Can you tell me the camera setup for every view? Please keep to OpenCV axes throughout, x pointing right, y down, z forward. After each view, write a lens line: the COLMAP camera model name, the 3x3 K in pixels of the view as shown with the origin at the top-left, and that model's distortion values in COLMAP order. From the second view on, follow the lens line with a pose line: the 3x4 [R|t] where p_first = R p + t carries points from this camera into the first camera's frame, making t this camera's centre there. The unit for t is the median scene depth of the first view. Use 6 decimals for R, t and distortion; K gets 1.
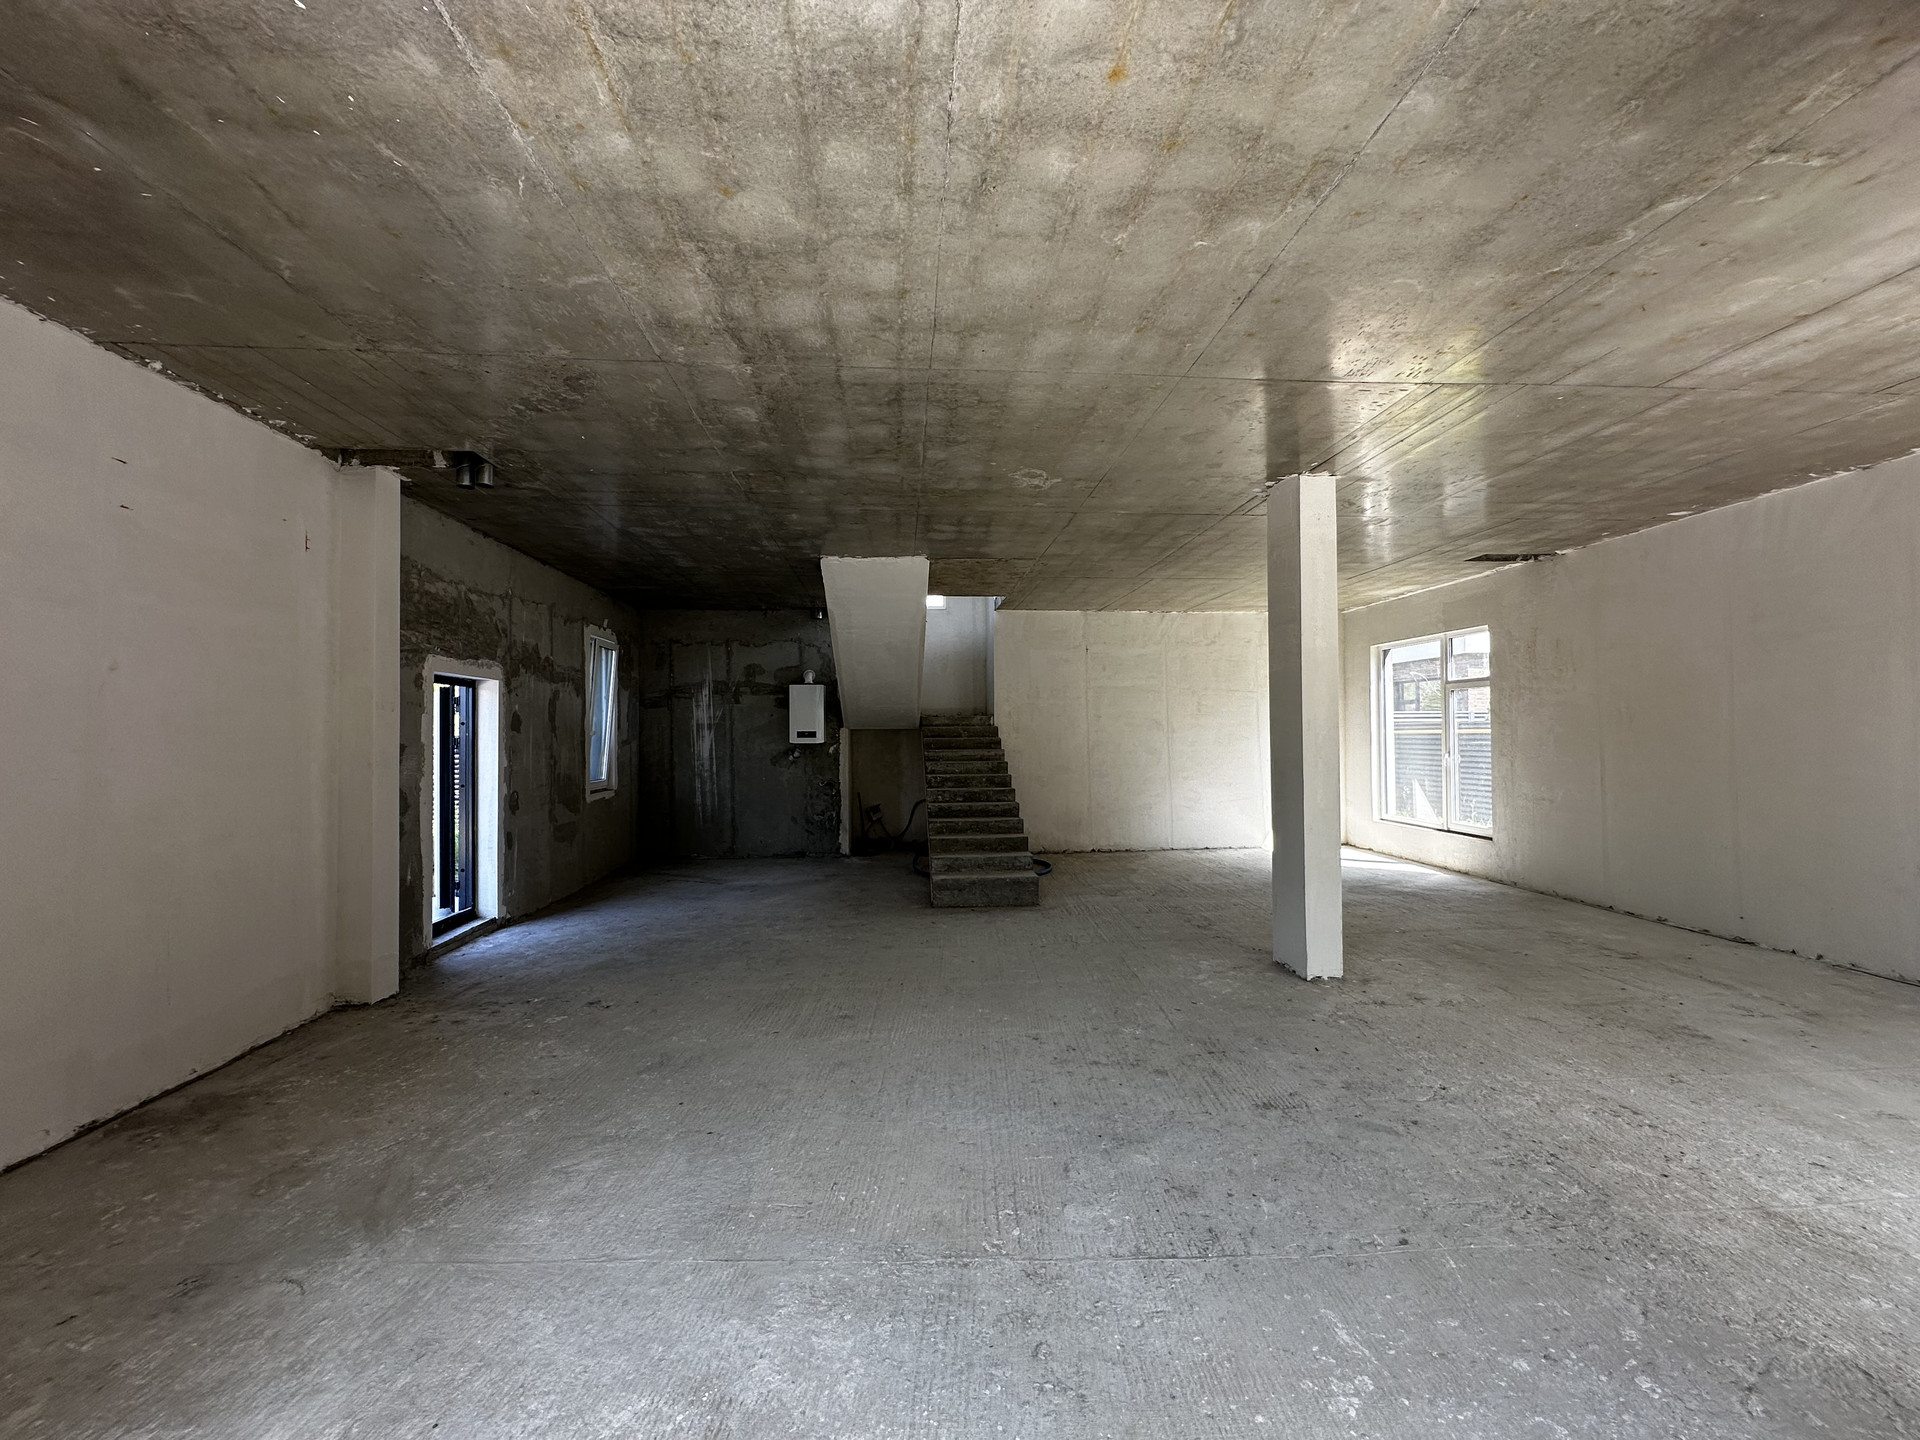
lens RADIAL K [[768.7, 0, 960.0], [0, 768.7, 720.0], [0, 0, 1]] dist [-0.001188, 0.000322]
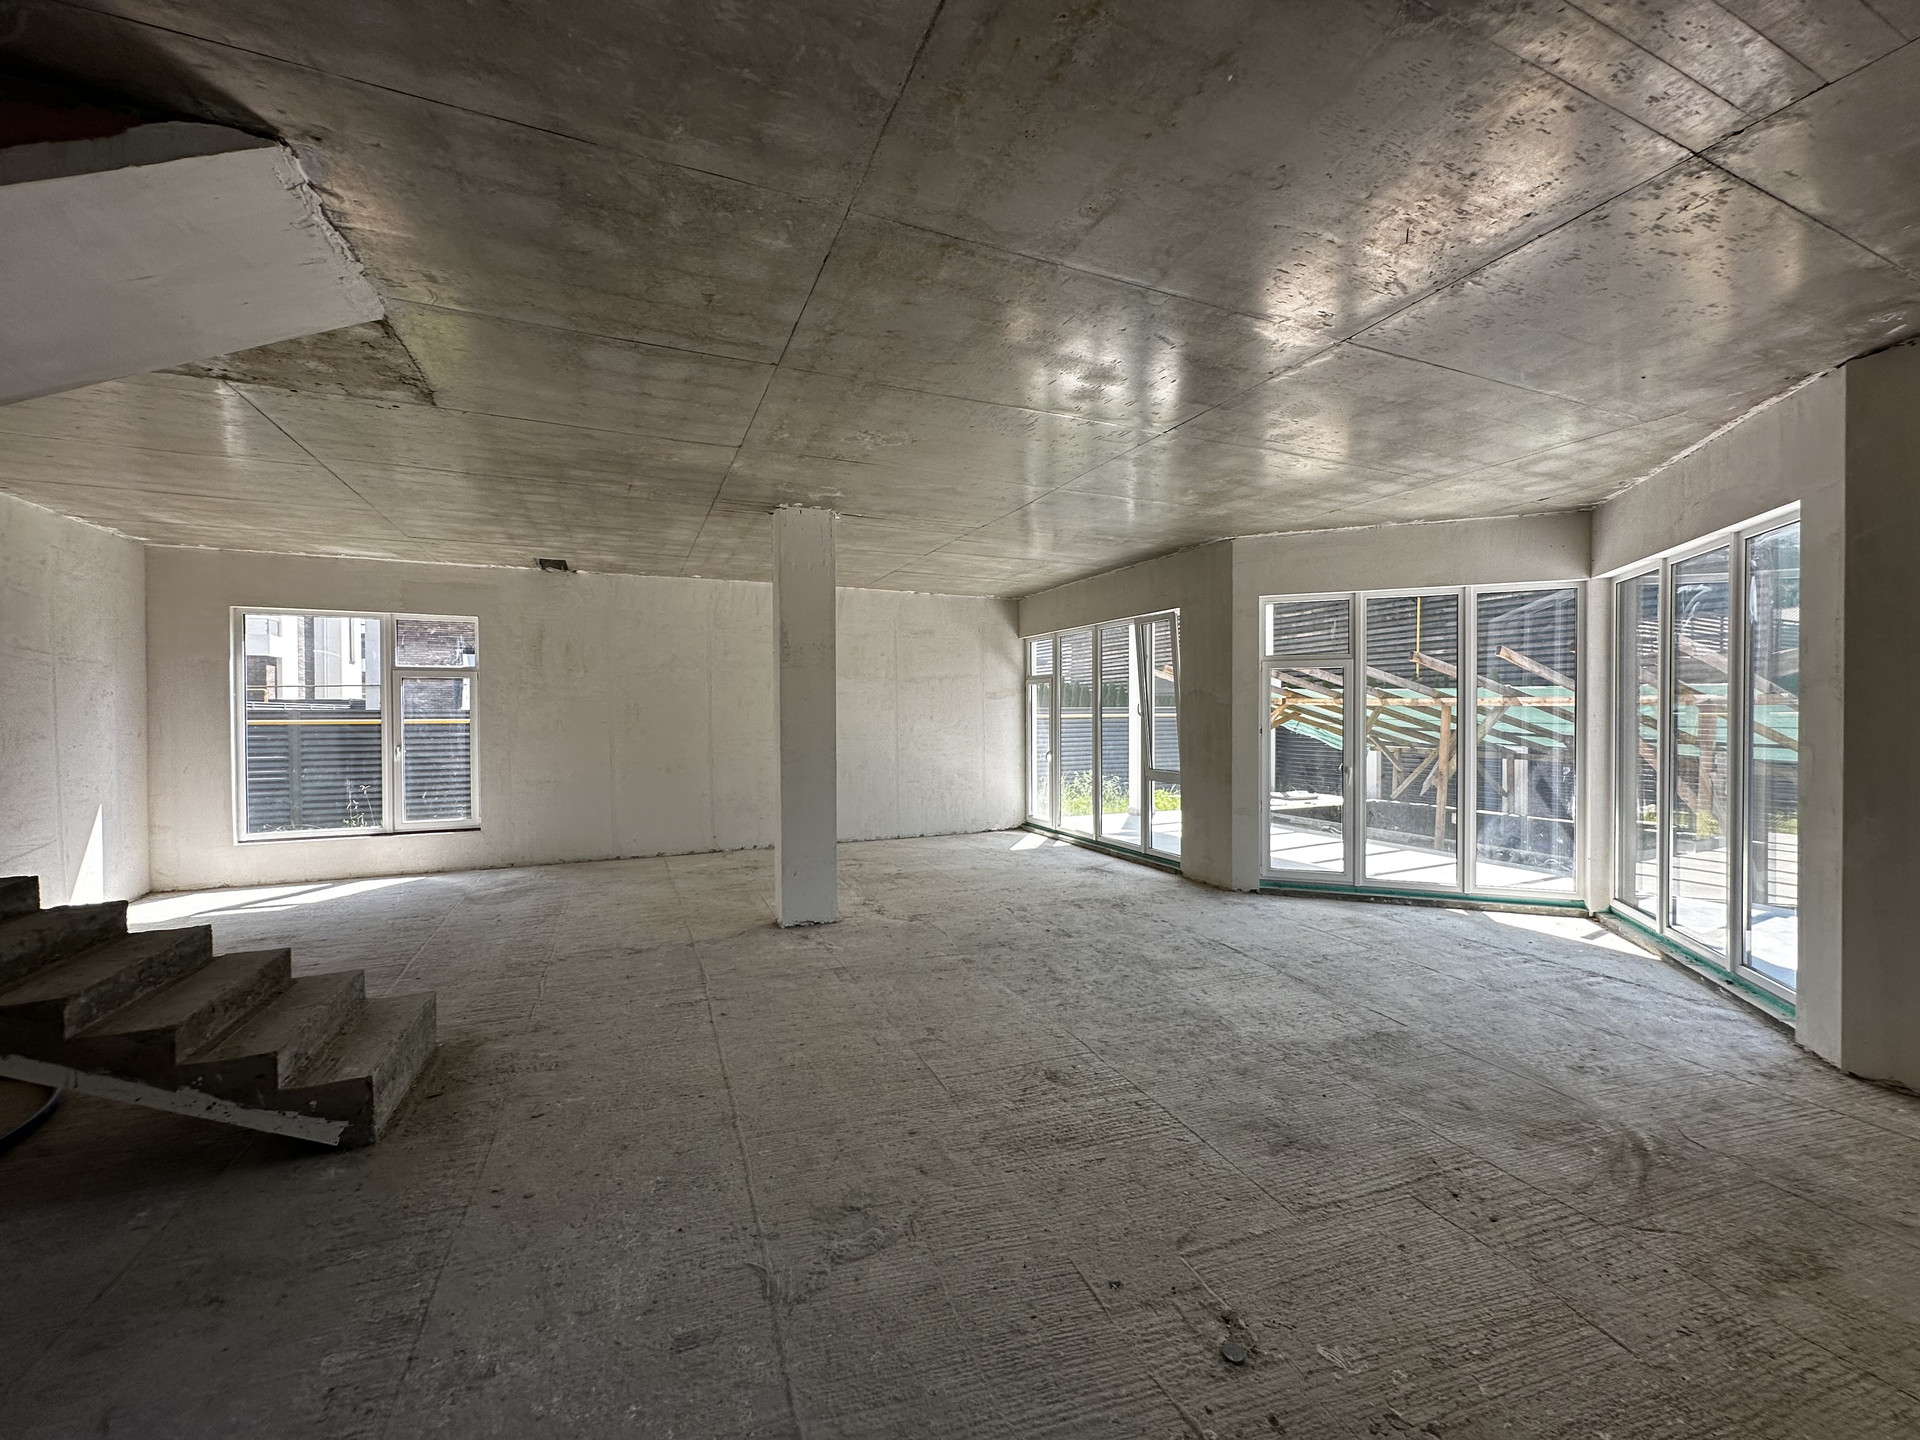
lens RADIAL K [[768.7, 0, 960.0], [0, 768.7, 720.0], [0, 0, 1]] dist [-0.001188, 0.000322]
pose [[-0.332303, 0.000079, 0.943173, -0.803401], [-0.009243, 0.999952, -0.003340, 0.013928], [-0.943127, -0.009828, -0.332286, 1.249386]]
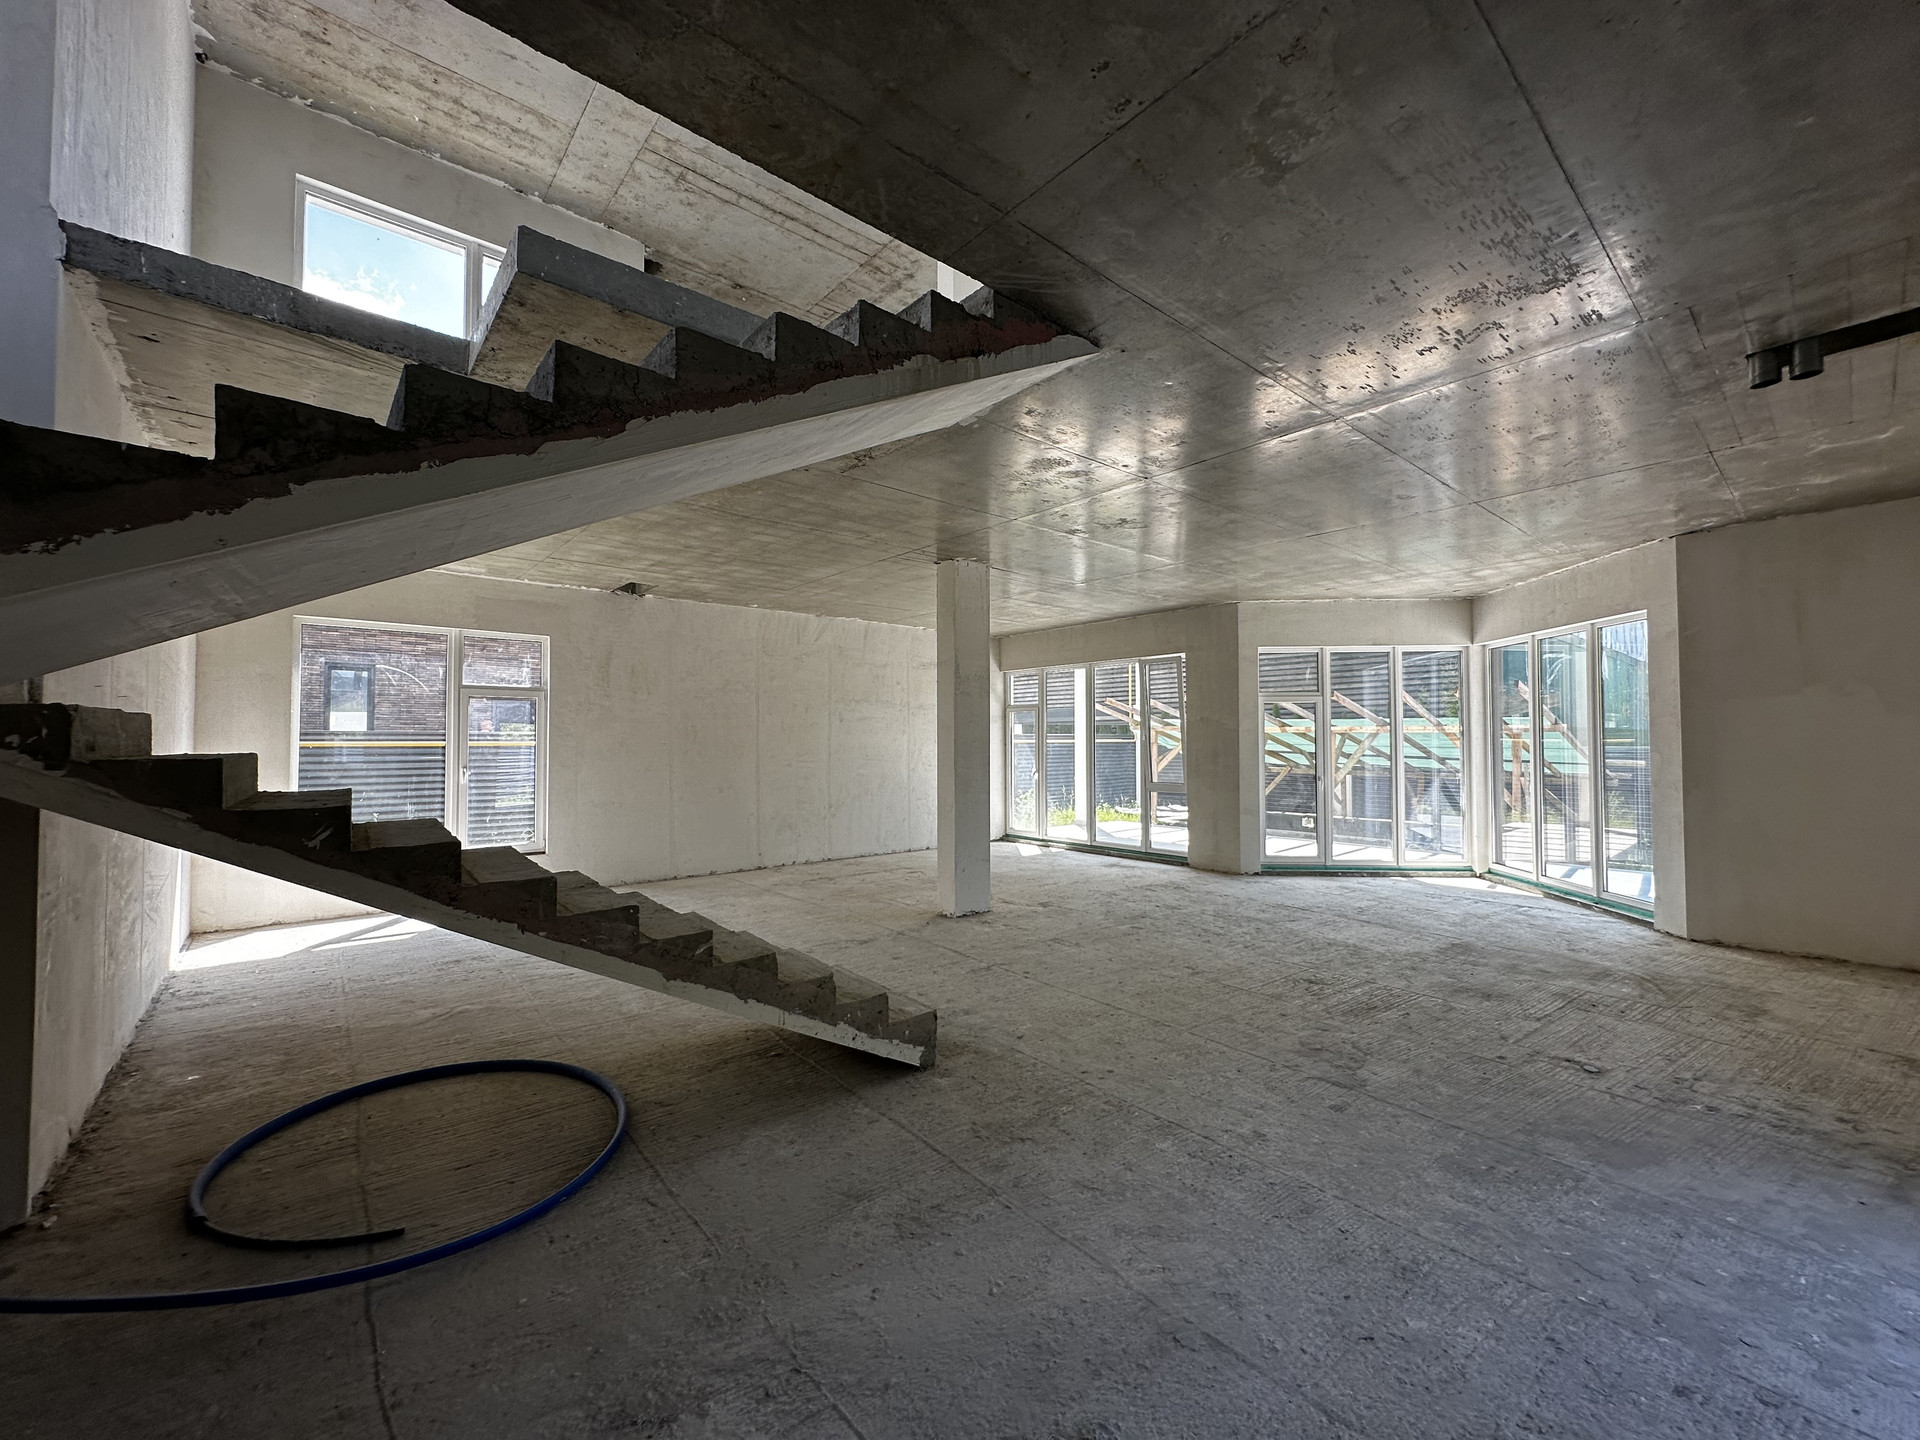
lens RADIAL K [[768.7, 0, 960.0], [0, 768.7, 720.0], [0, 0, 1]] dist [-0.001188, 0.000322]
pose [[-0.587815, 0.031659, 0.808375, -0.723601], [-0.007168, 0.998991, -0.044336, 0.040741], [-0.808963, -0.031856, -0.586995, 1.950740]]
